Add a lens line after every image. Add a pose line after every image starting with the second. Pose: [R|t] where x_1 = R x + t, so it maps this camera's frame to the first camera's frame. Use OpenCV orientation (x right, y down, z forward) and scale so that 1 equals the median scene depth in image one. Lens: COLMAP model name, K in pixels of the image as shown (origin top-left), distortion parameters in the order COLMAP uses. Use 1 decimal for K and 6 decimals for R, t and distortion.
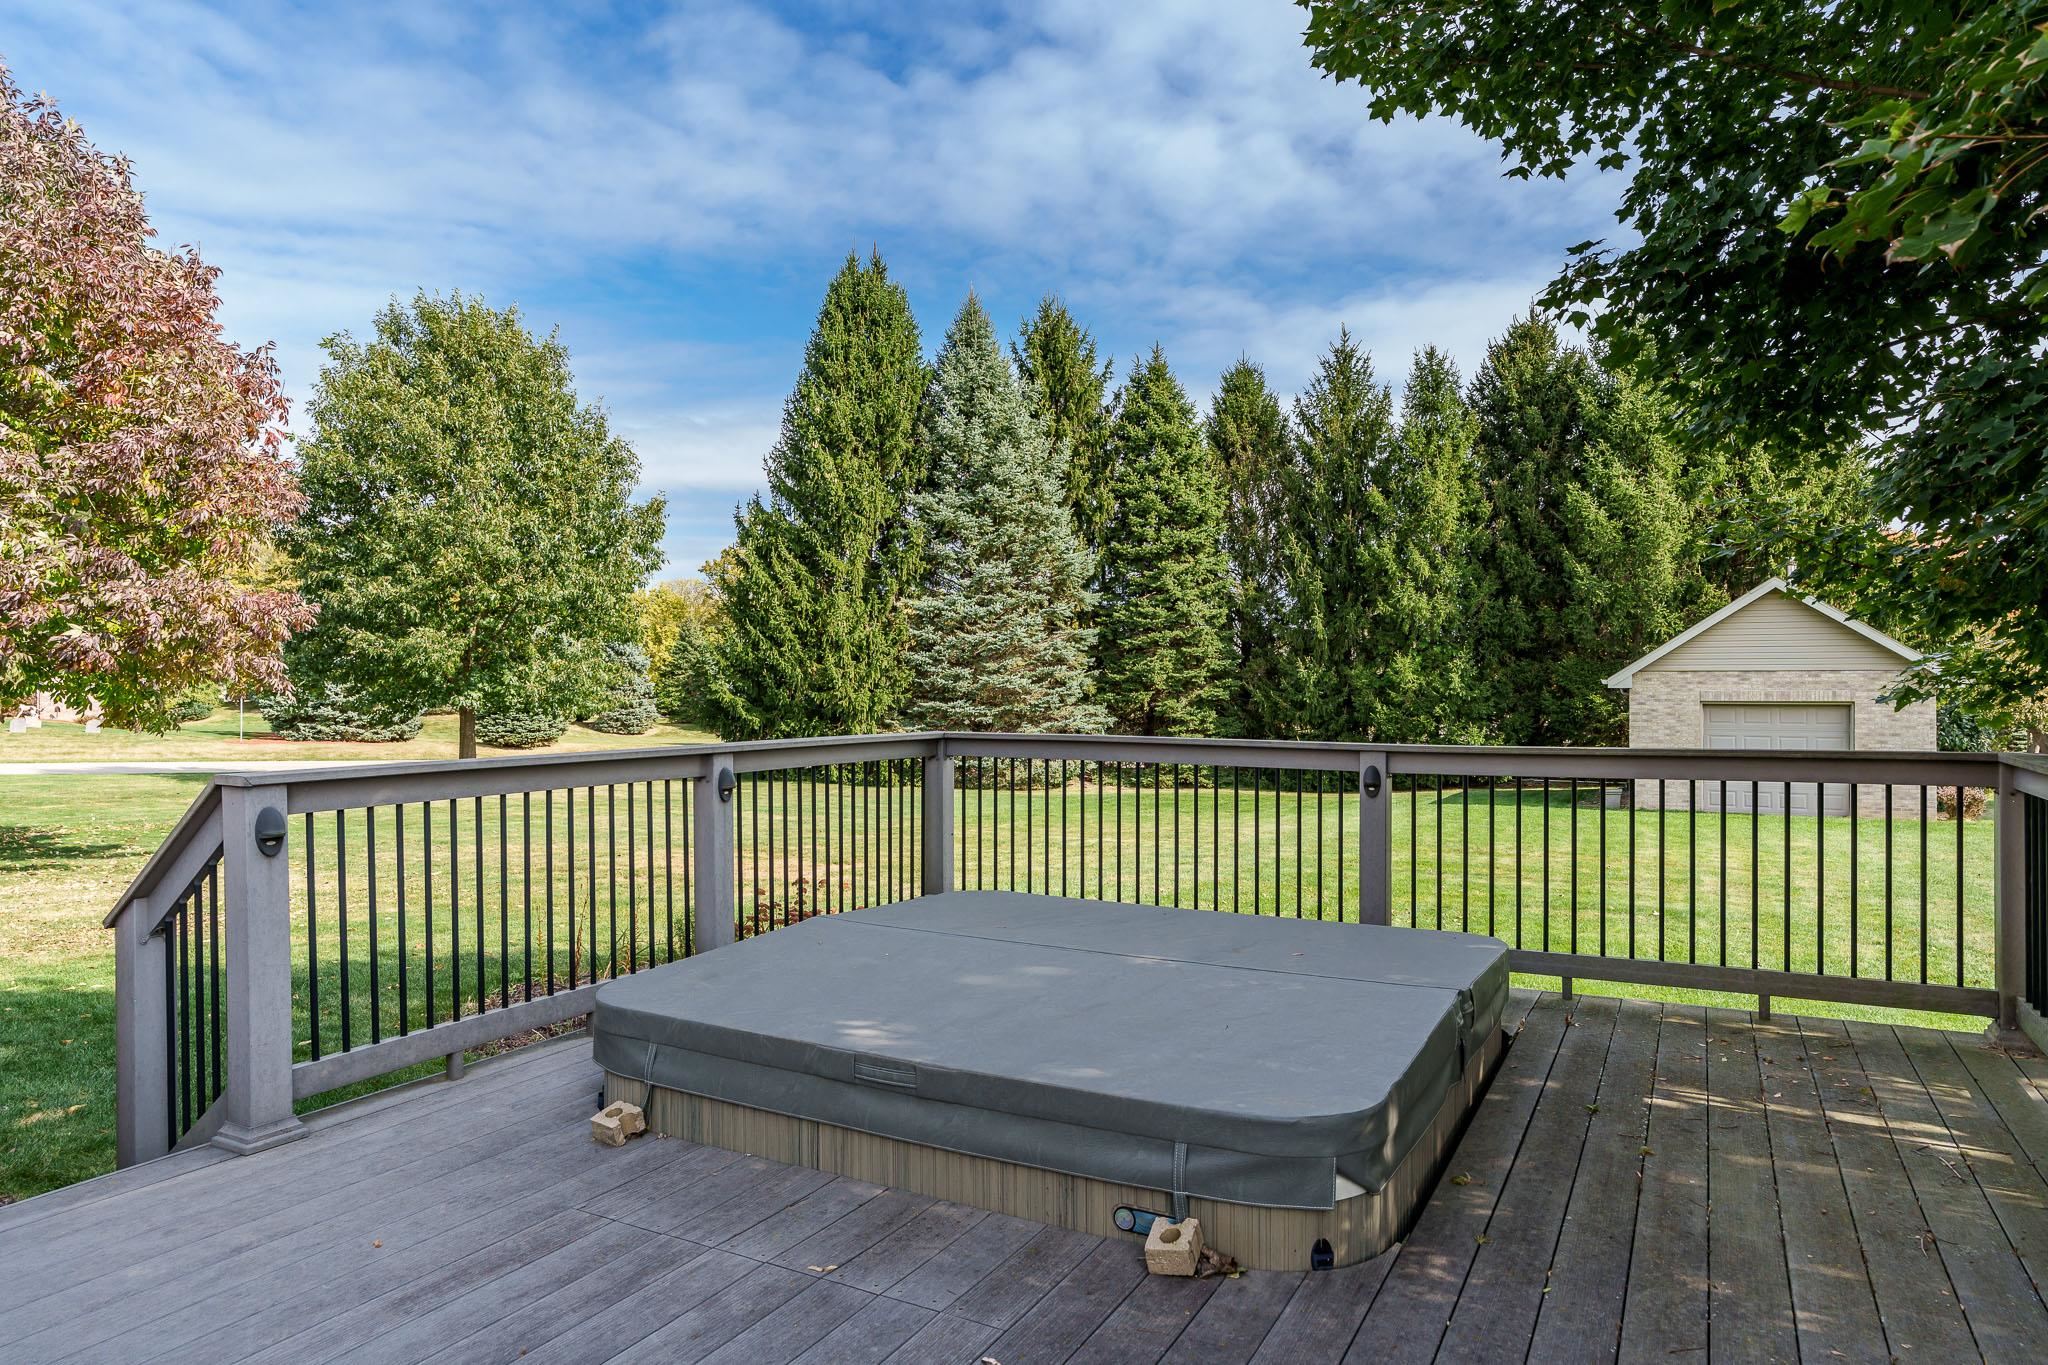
lens RADIAL K [[1237.5, 0, 1015.2], [0, 1237.5, 700.1], [0, 0, 1]] dist [-0.040427, 0.026987]
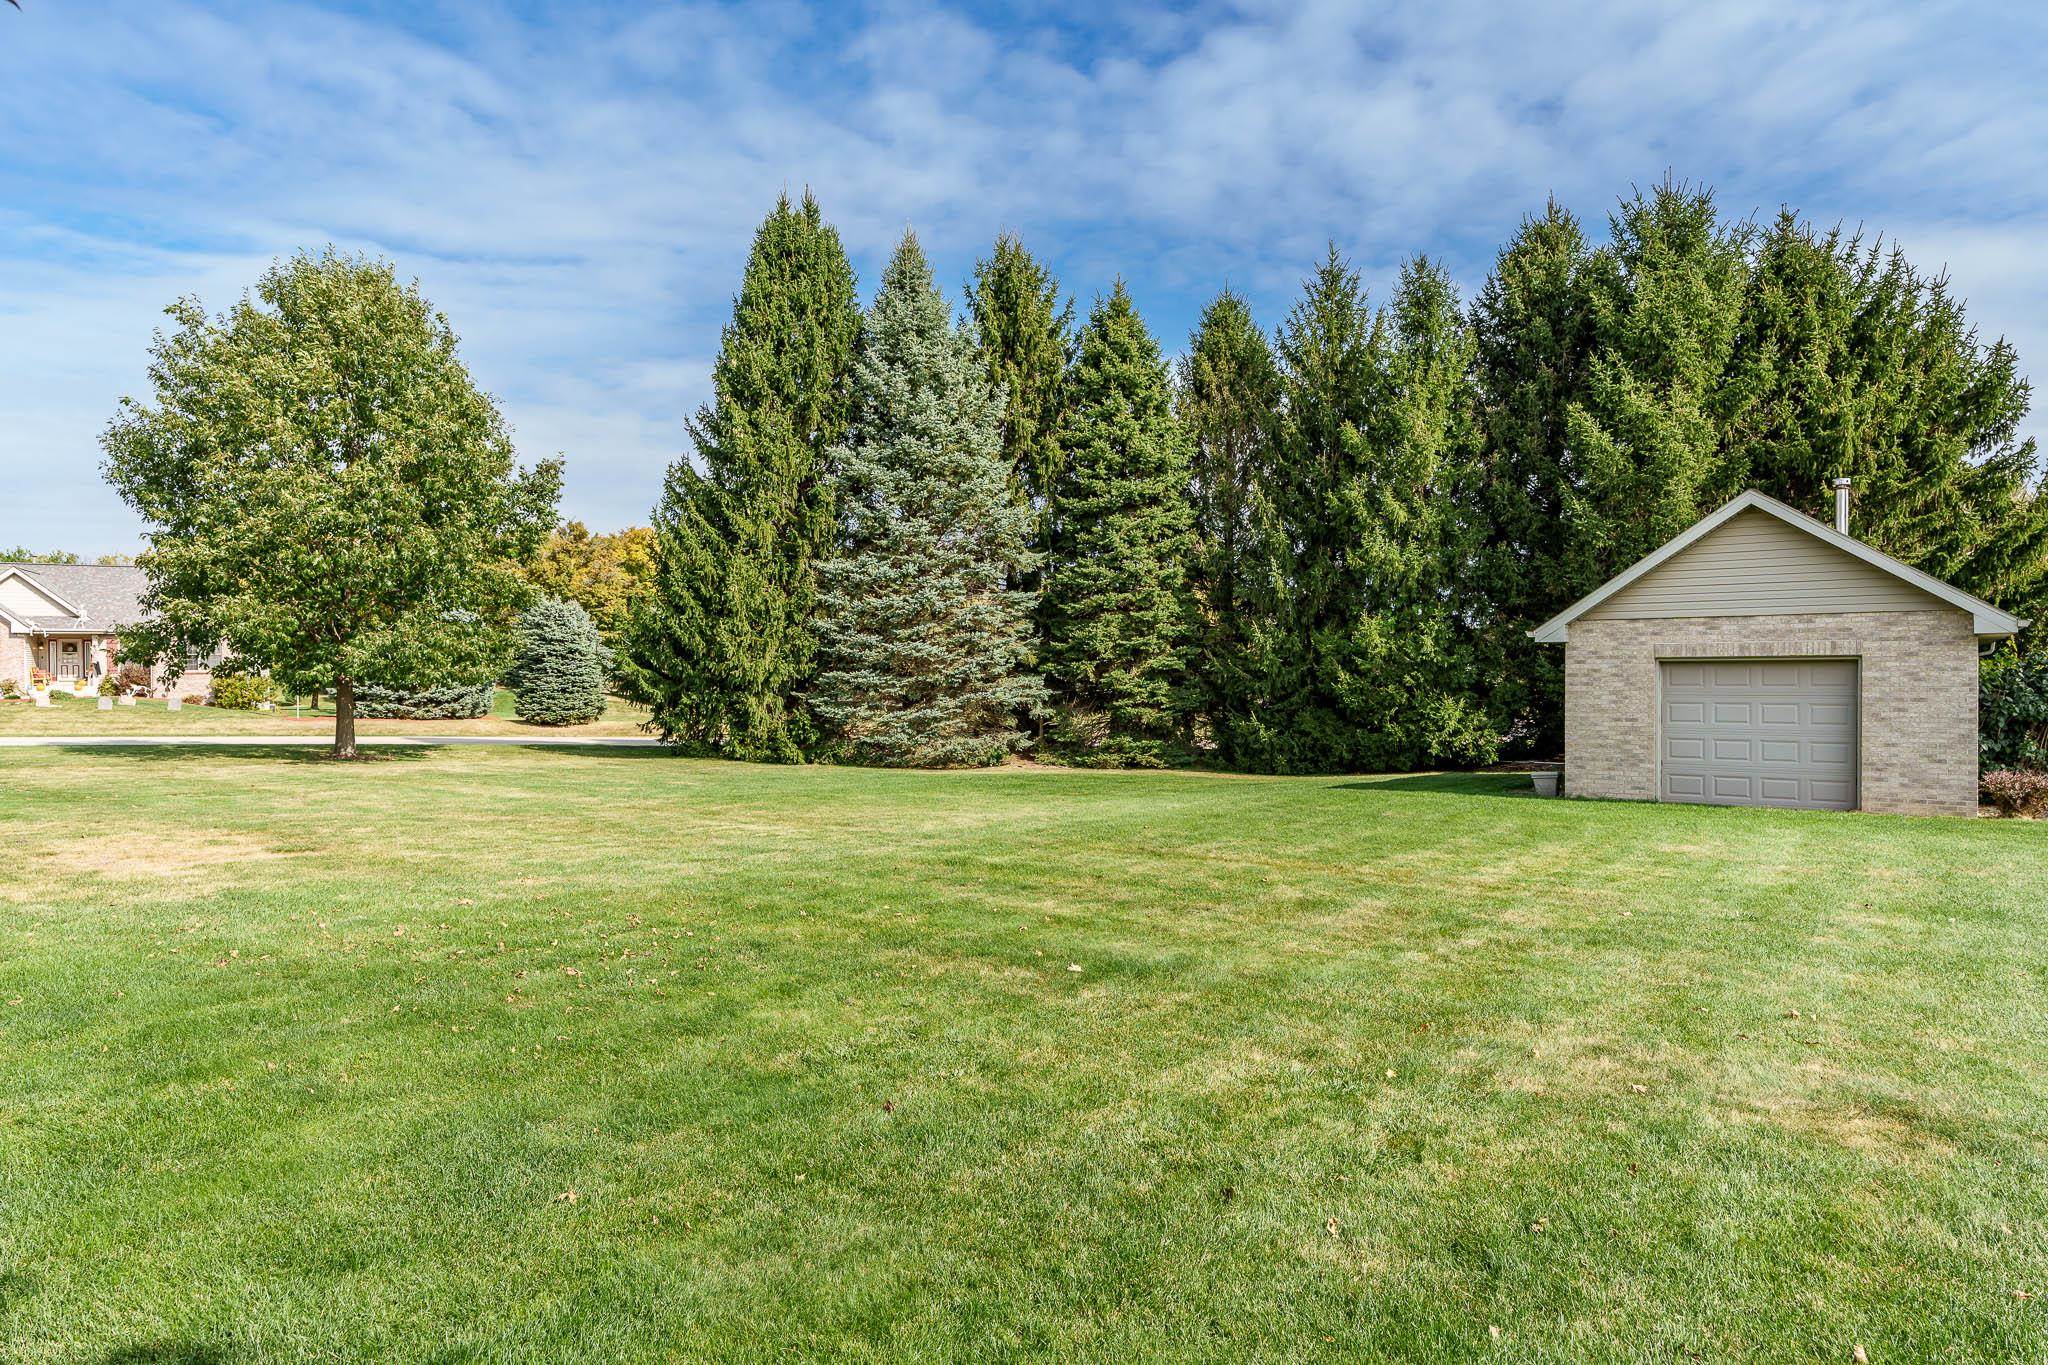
lens RADIAL K [[1237.5, 0, 968.0], [0, 1237.5, 694.3], [0, 0, 1]] dist [-0.040427, 0.026987]
pose [[0.982655, 0.000854, -0.185440, 0.190534], [-0.000425, 0.999997, 0.002355, 0.015540], [0.185442, -0.002235, 0.982653, 0.105414]]
